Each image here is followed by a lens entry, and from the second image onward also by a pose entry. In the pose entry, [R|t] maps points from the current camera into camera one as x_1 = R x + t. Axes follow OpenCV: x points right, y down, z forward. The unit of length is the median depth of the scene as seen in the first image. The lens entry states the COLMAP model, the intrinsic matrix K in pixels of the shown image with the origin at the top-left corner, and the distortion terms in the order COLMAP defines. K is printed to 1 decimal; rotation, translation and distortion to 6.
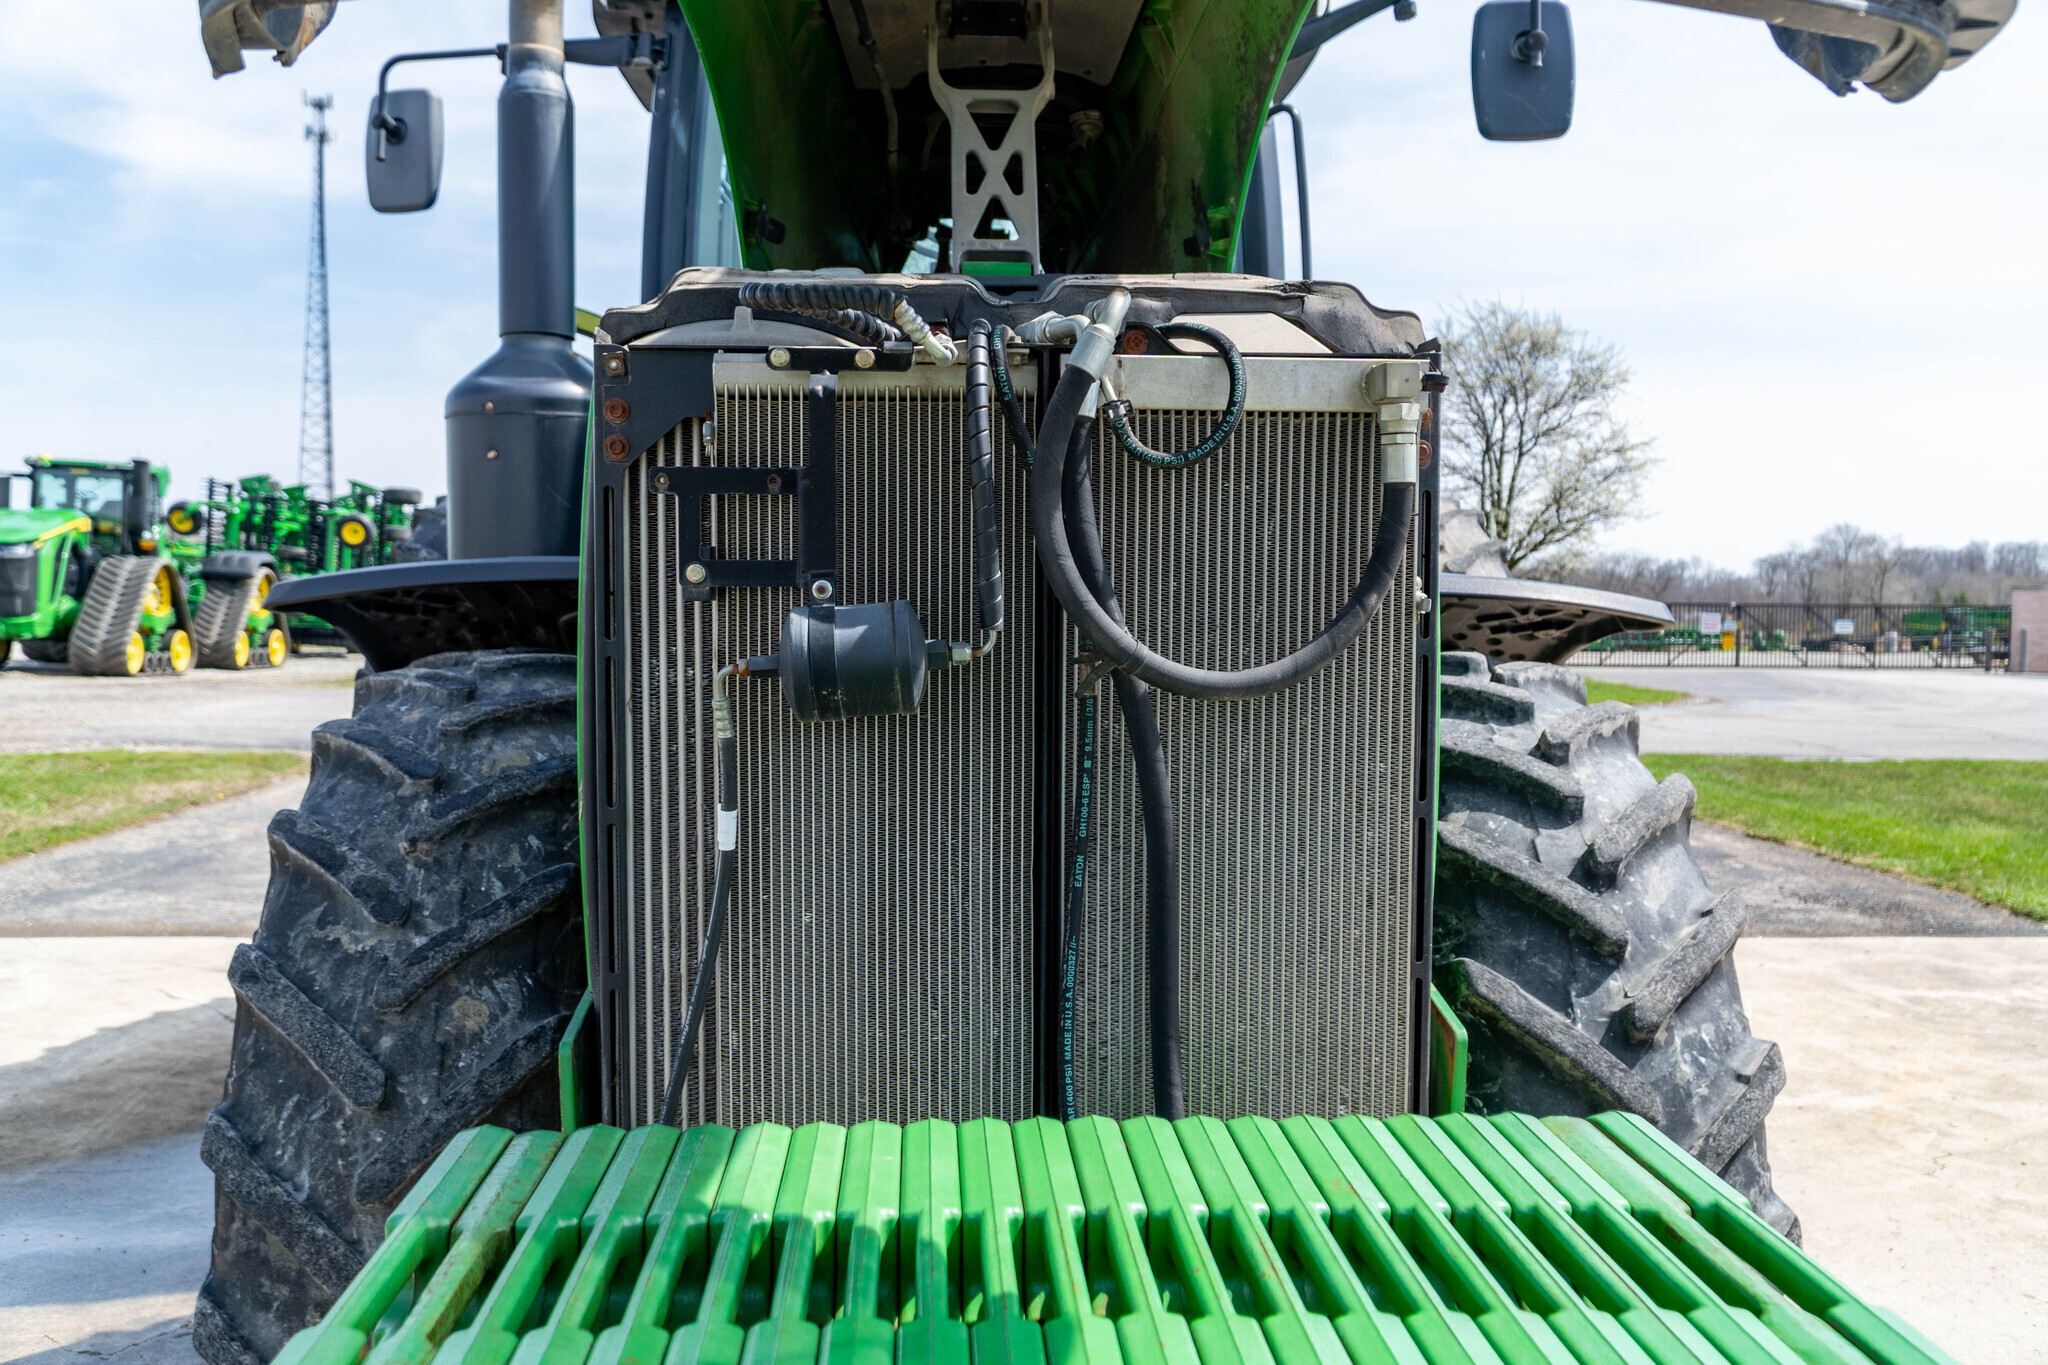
lens RADIAL K [[1640.0, 0, 1035.2], [0, 1640.0, 673.0], [0, 0, 1]] dist [-0.008621, 0.019733]
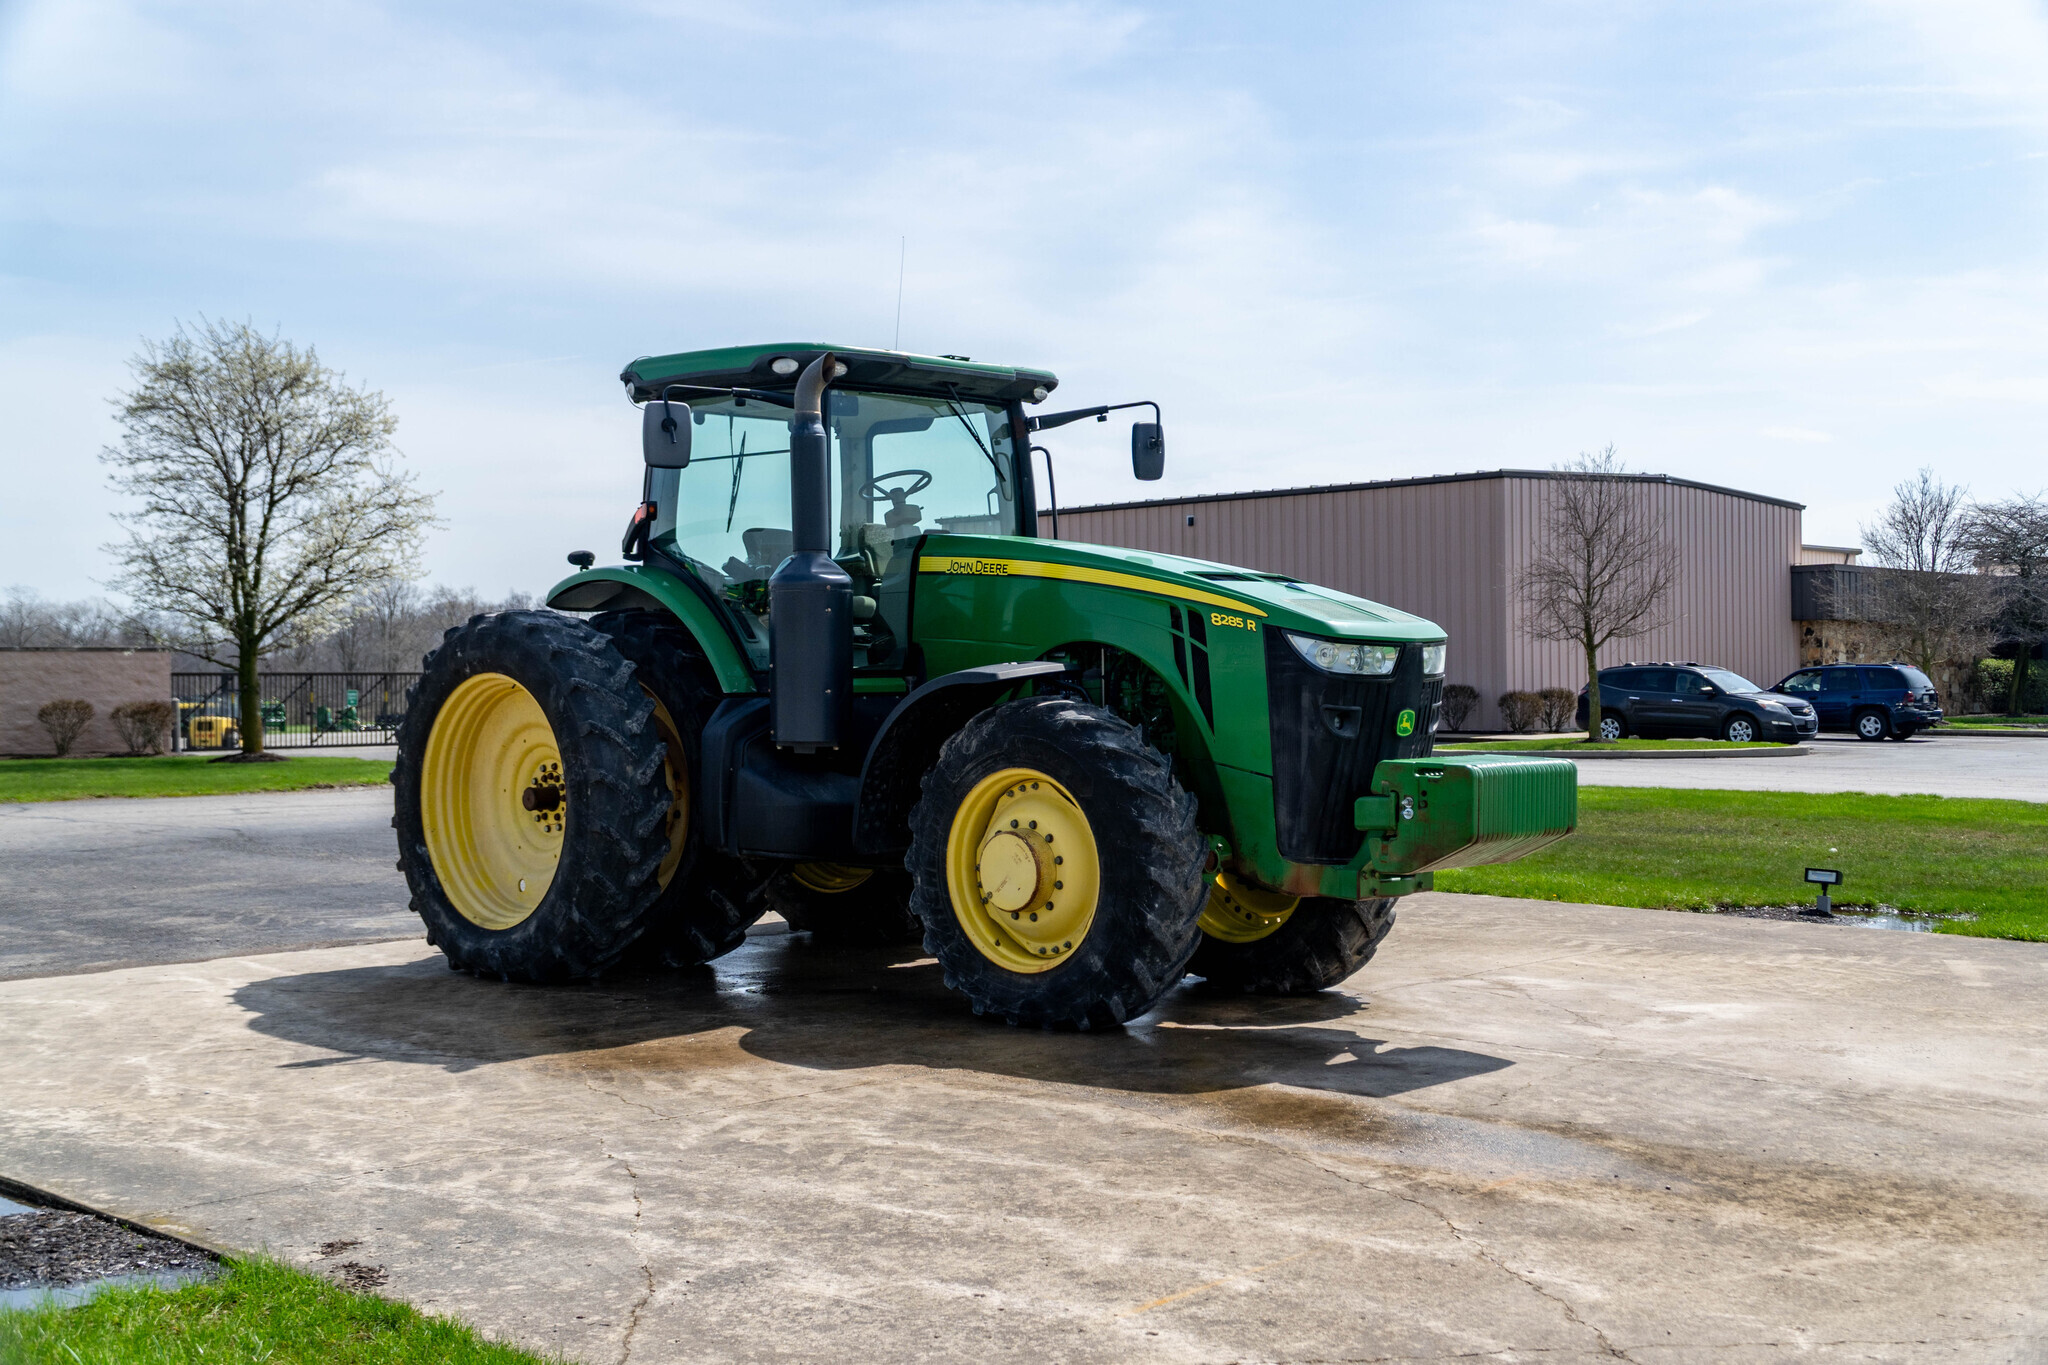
lens RADIAL K [[2224.6, 0, 1042.7], [0, 2224.6, 675.2], [0, 0, 1]] dist [0.075031, 0.000000]
pose [[0.725042, -0.012449, 0.688593, -0.295542], [0.041124, 0.998835, -0.025243, 0.004885], [-0.687476, 0.046620, 0.724709, -0.177601]]
